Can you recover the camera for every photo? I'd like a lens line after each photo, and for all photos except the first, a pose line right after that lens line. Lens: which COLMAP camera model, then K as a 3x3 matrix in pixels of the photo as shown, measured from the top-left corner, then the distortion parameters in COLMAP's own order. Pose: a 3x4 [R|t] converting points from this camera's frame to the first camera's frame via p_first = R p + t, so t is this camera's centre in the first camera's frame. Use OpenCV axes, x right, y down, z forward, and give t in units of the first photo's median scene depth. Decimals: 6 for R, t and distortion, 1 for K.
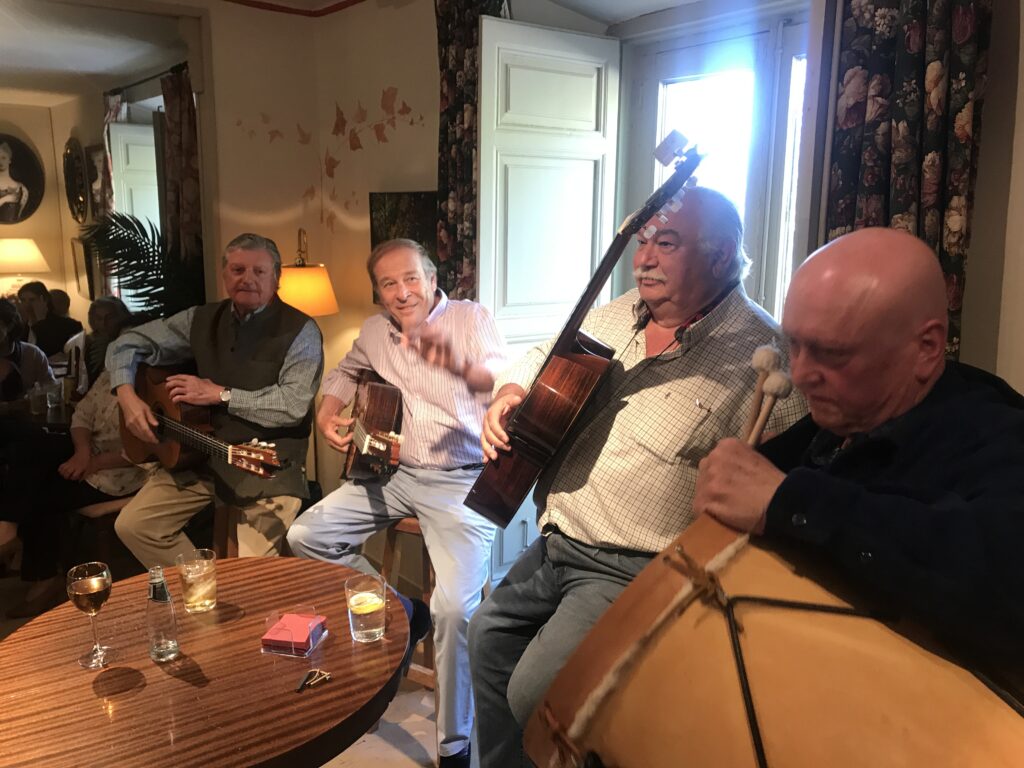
lens RADIAL K [[828.2, 0, 512.0], [0, 828.2, 384.0], [0, 0, 1]] dist [0.003236, 0.004587]
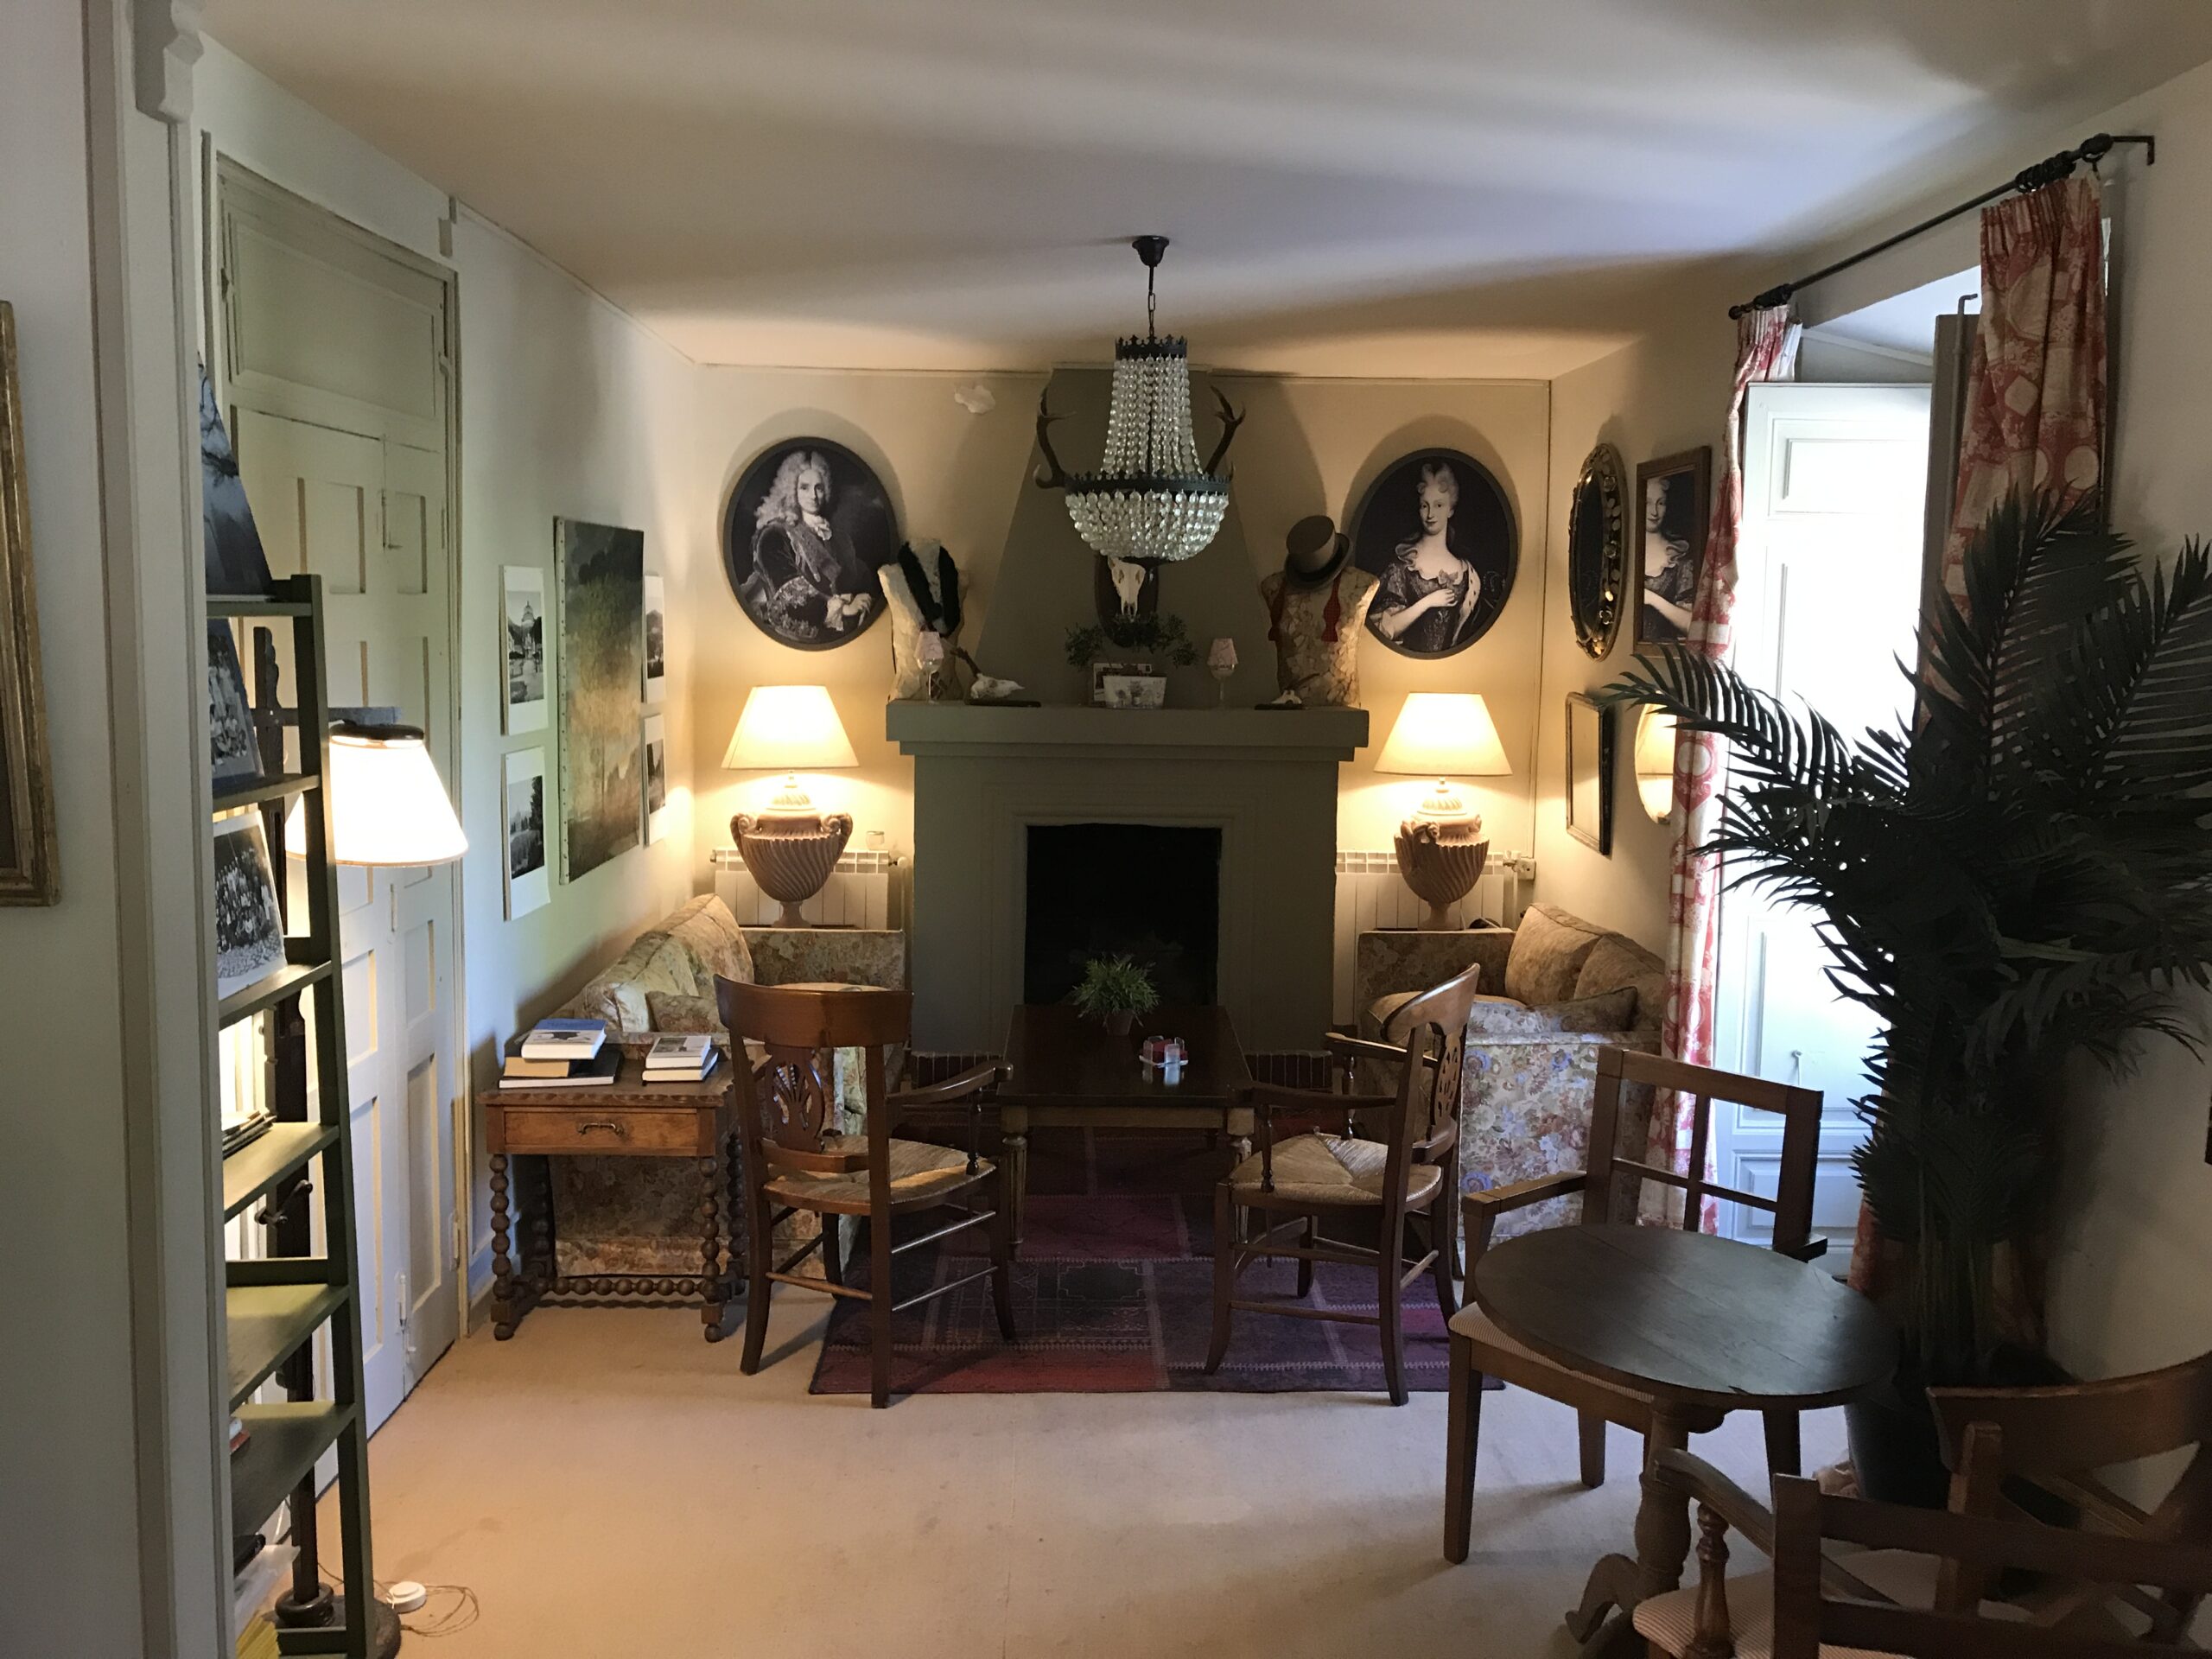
lens RADIAL K [[1789.0, 0, 1106.0], [0, 1789.0, 829.5], [0, 0, 1]] dist [0.003236, 0.004587]
pose [[0.780025, 0.066890, -0.622164, -0.209570], [-0.122364, 0.991380, -0.046827, -0.055497], [0.613668, 0.112657, 0.781486, 0.251466]]
